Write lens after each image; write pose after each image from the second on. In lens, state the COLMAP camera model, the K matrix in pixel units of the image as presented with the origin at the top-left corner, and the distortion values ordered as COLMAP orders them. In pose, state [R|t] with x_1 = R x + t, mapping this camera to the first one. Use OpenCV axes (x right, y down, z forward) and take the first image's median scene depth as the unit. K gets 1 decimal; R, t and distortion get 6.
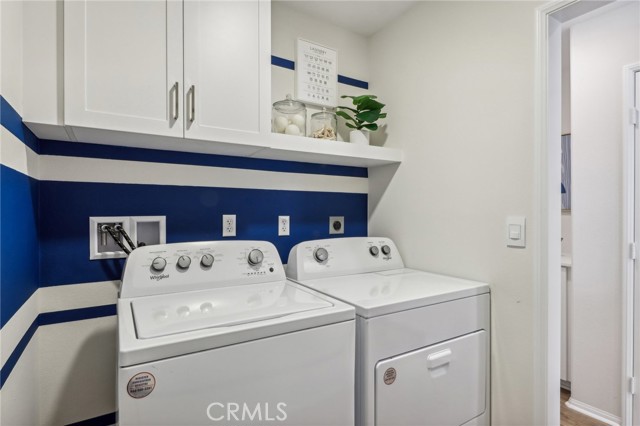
lens RADIAL K [[330.6, 0, 318.8], [0, 330.6, 211.5], [0, 0, 1]] dist [0.005792, -0.001213]
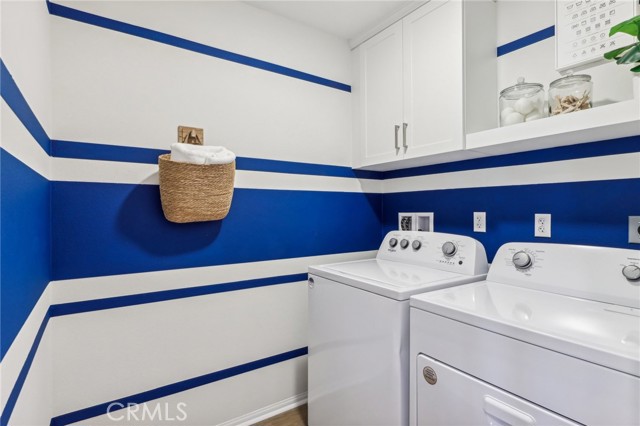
lens RADIAL K [[330.6, 0, 319.4], [0, 330.6, 212.4], [0, 0, 1]] dist [0.005792, -0.001213]
pose [[0.038259, 0.003671, -0.999261, 0.879876], [-0.003180, 0.999989, 0.003552, 0.009791], [0.999263, 0.003042, 0.038270, 0.475581]]
